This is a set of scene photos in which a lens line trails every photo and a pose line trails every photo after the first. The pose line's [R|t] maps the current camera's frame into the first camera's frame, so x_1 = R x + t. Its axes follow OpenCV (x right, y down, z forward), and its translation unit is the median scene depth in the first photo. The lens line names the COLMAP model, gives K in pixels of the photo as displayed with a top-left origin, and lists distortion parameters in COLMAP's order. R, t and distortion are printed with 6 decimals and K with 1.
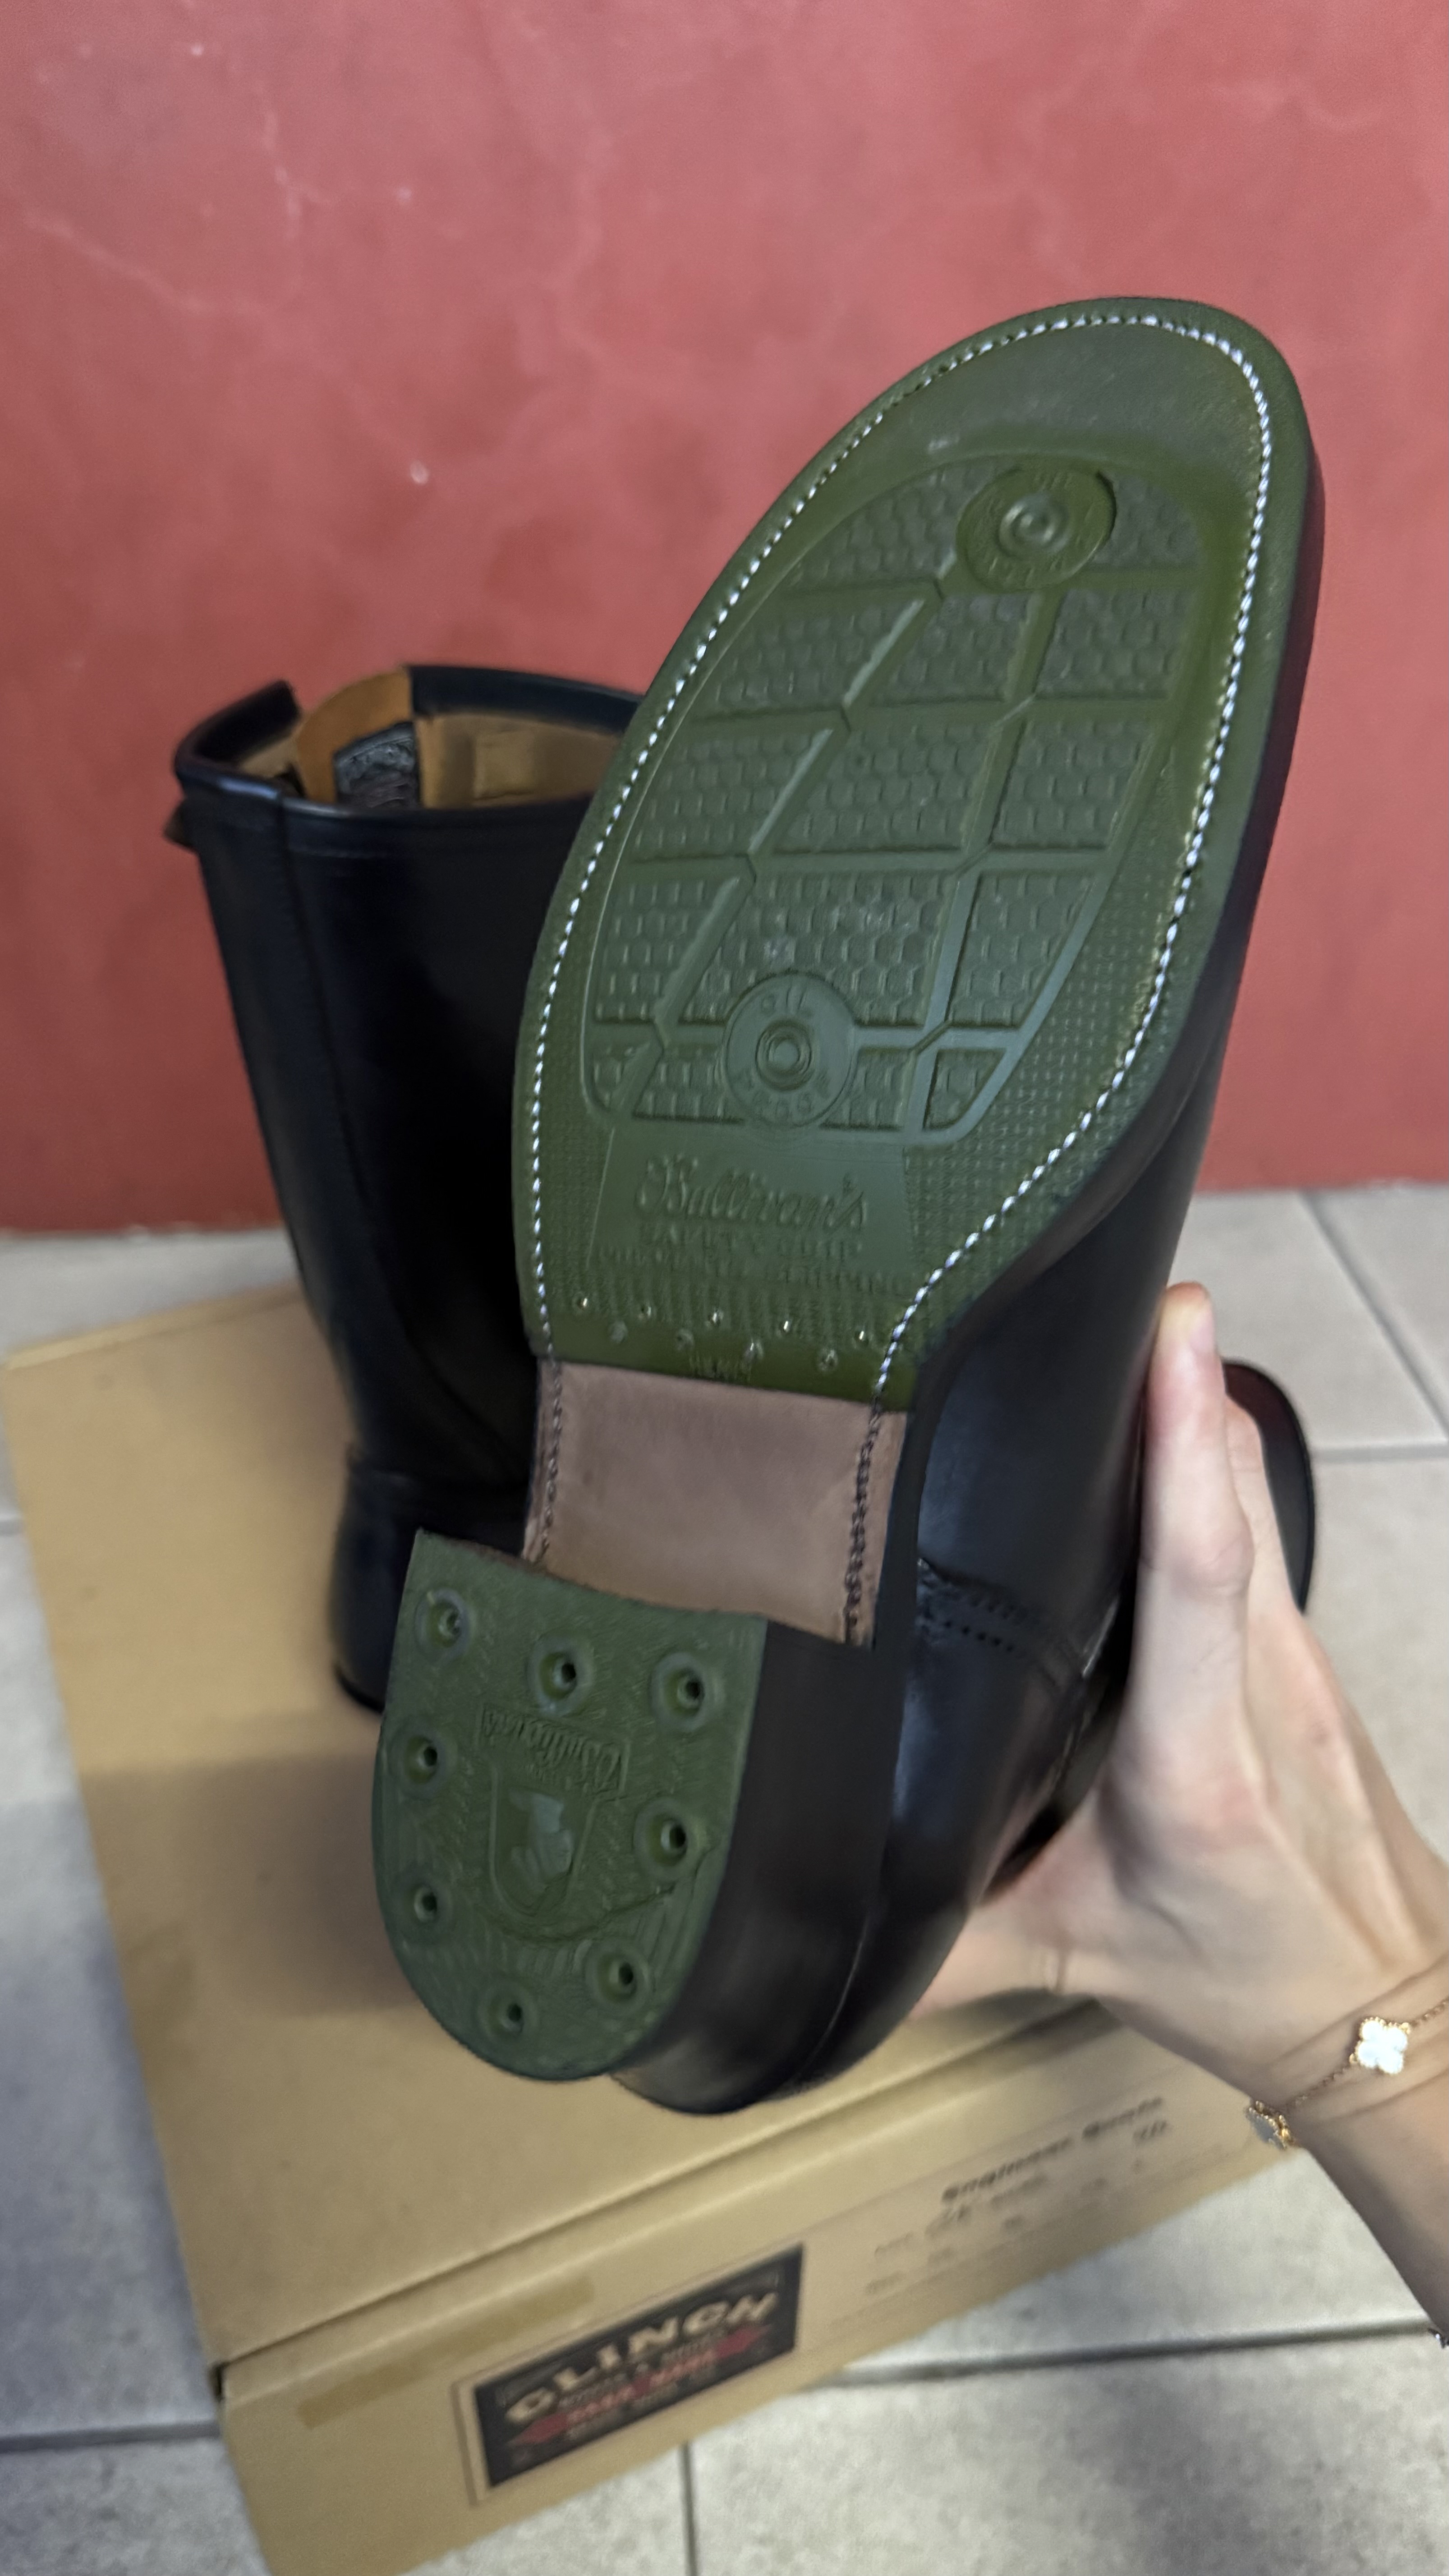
lens RADIAL K [[1896.0, 0, 714.8], [0, 1896.0, 1282.1], [0, 0, 1]] dist [0.010667, -0.030464]
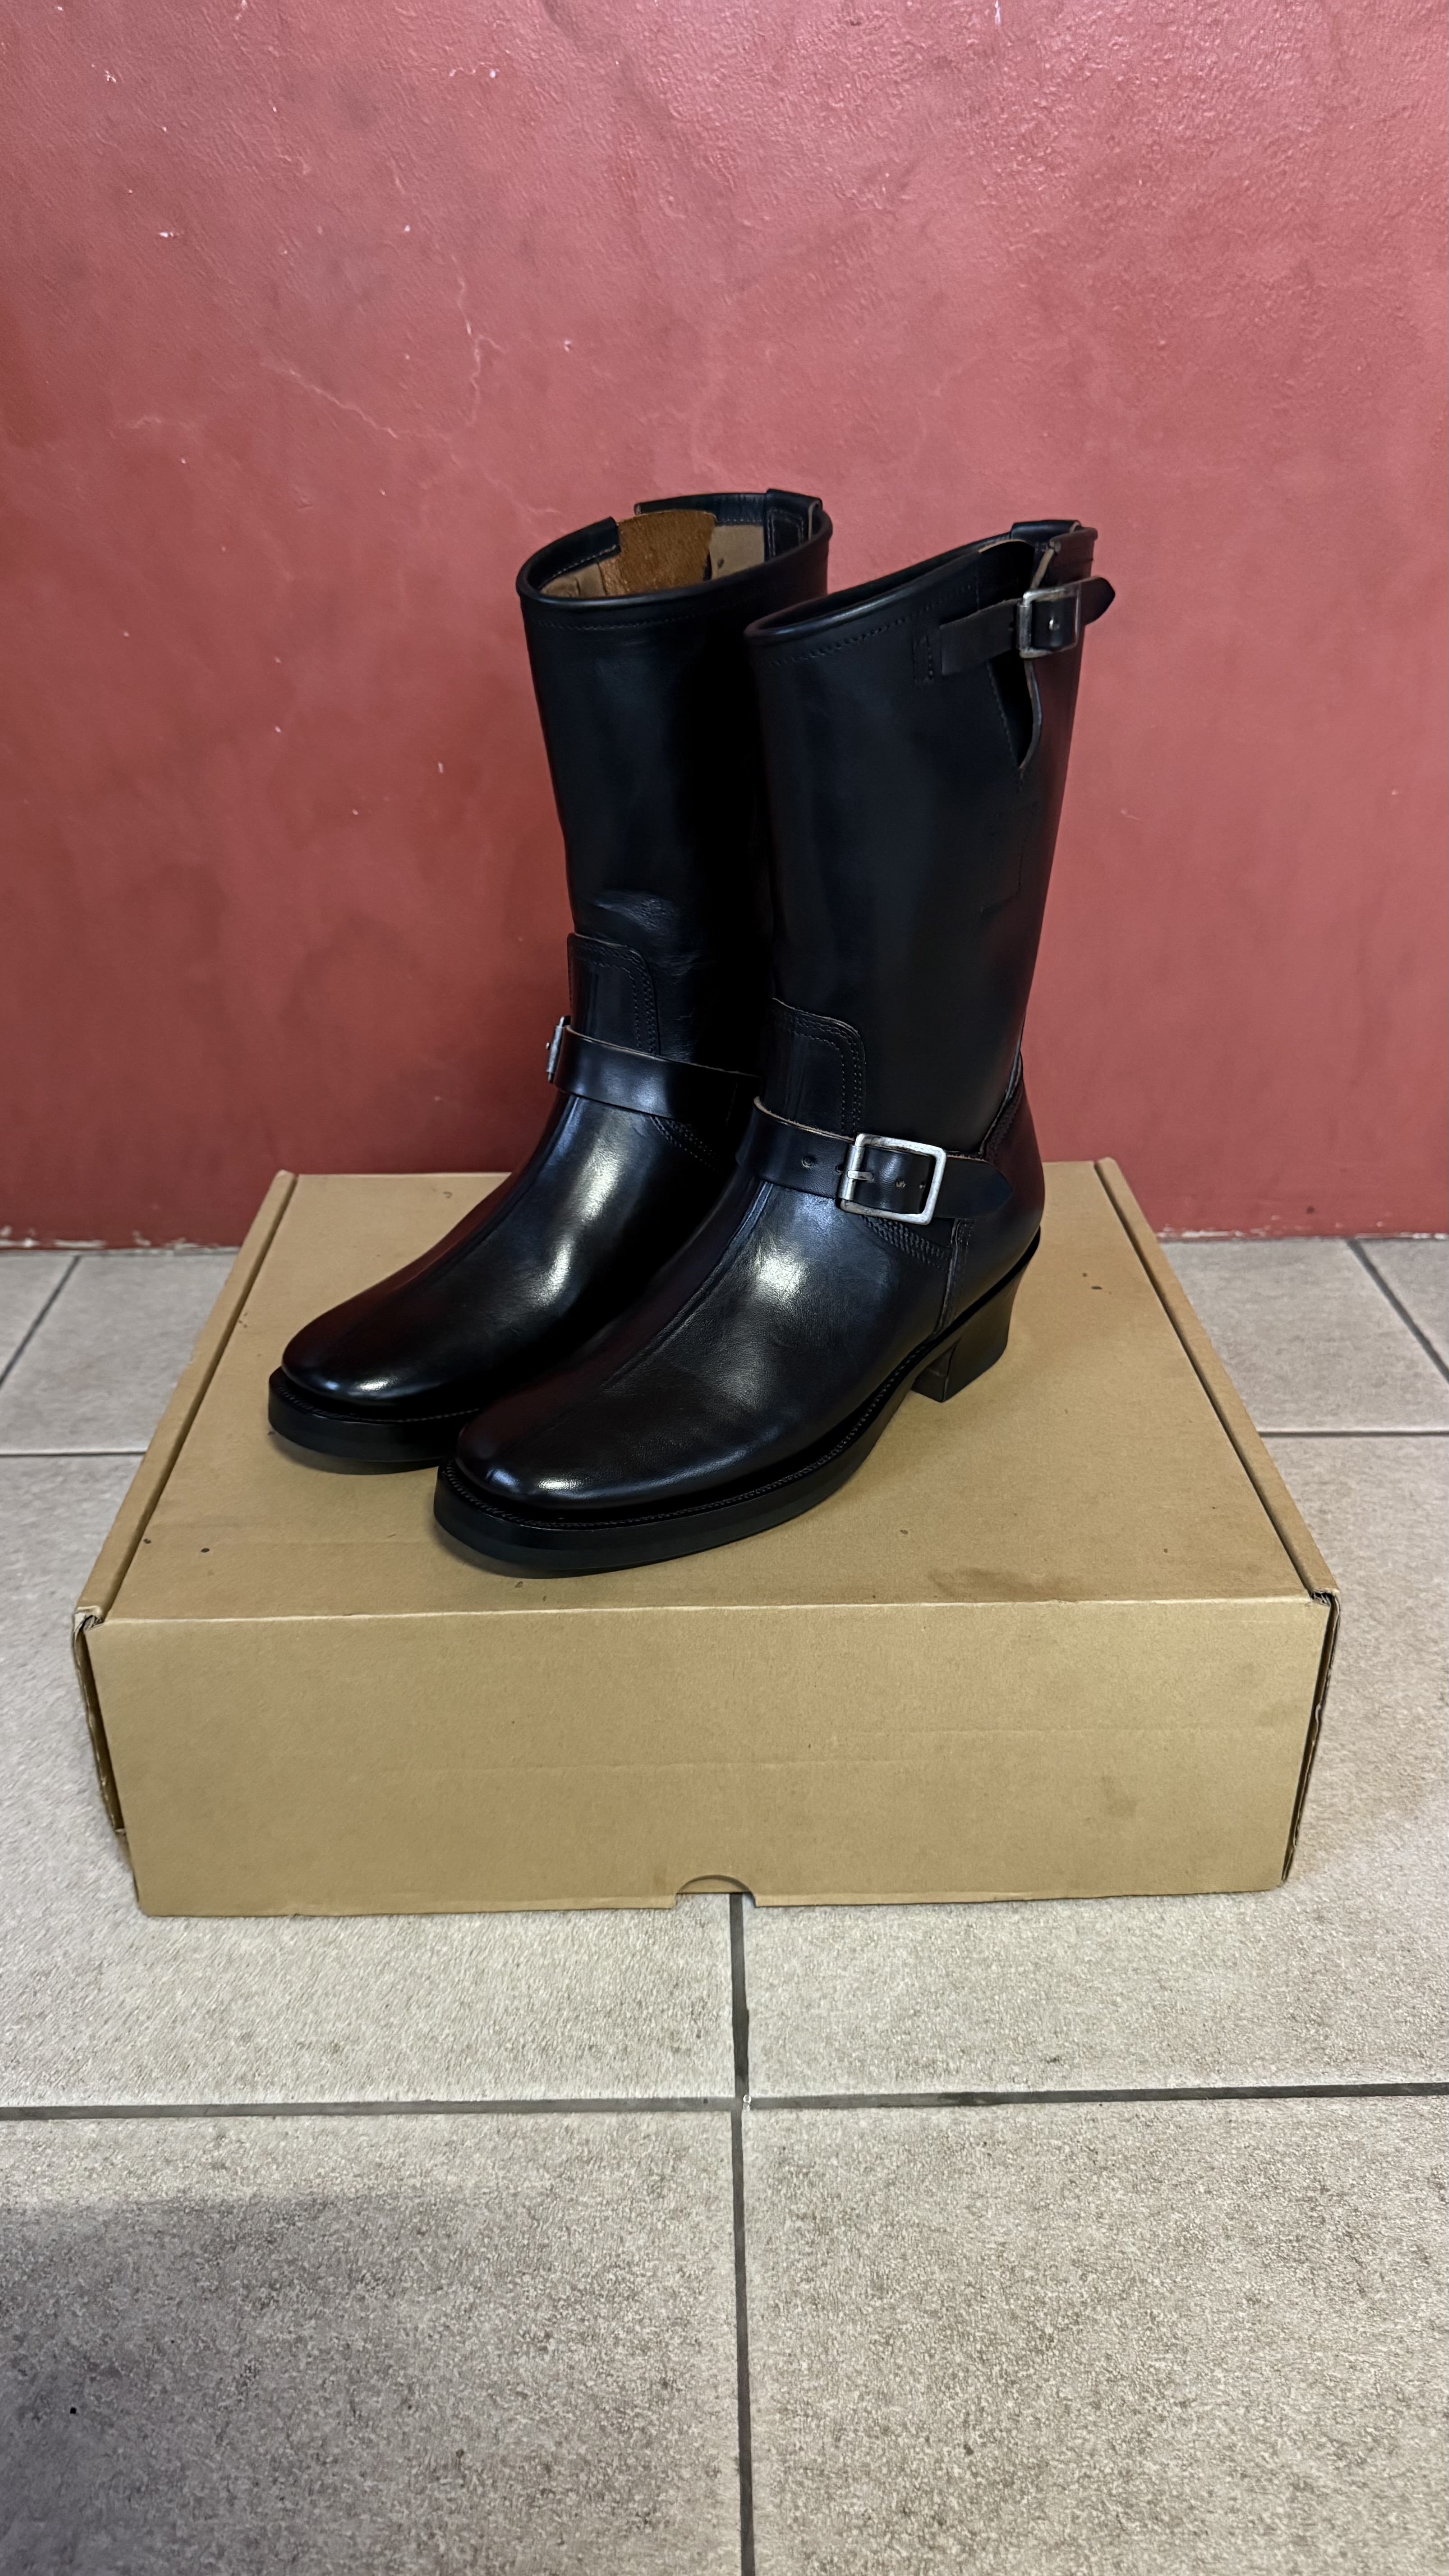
lens RADIAL K [[1896.0, 0, 710.6], [0, 1896.0, 1305.2], [0, 0, 1]] dist [0.010667, -0.030464]
pose [[0.998004, 0.021140, -0.059504, 0.024588], [-0.029416, 0.989452, -0.141841, 0.332964], [0.055878, 0.143309, 0.988099, -0.187296]]
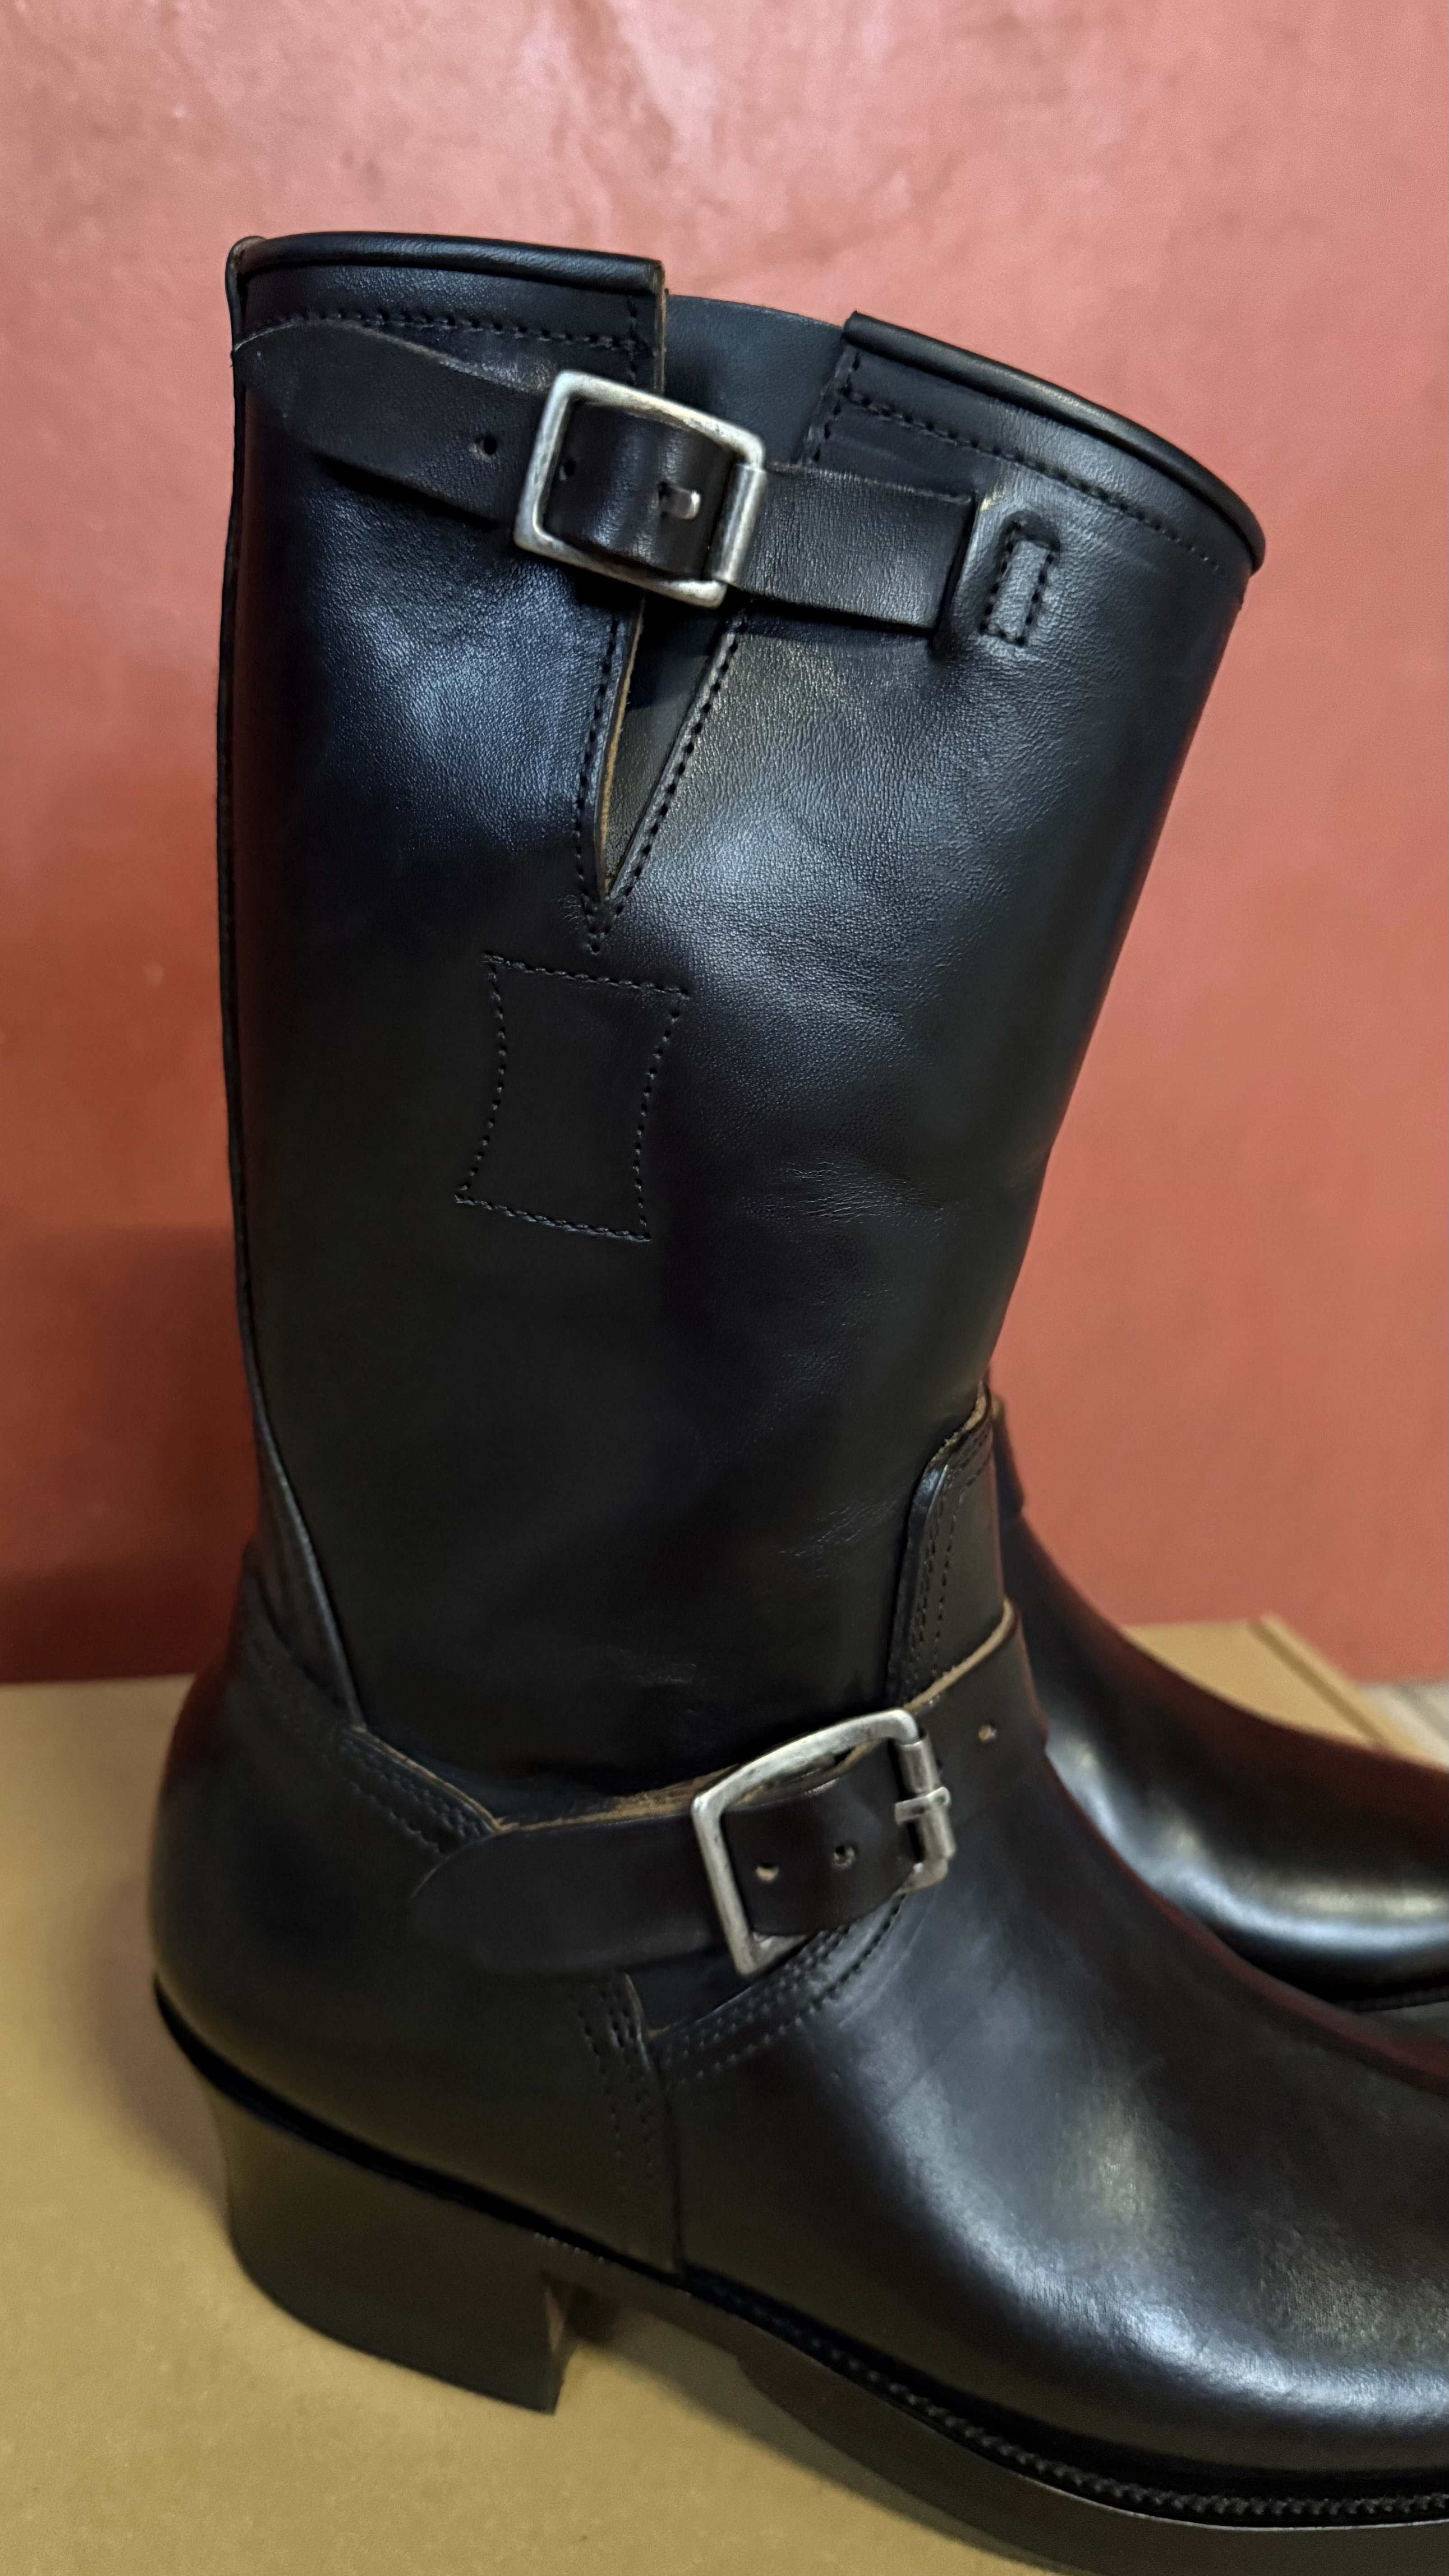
lens RADIAL K [[1896.0, 0, 704.4], [0, 1896.0, 1273.3], [0, 0, 1]] dist [0.010667, -0.030464]
pose [[0.978648, 0.034799, 0.202578, -0.303075], [0.031363, 0.948744, -0.314487, 0.061566], [-0.203139, 0.314125, 0.927394, 0.583555]]
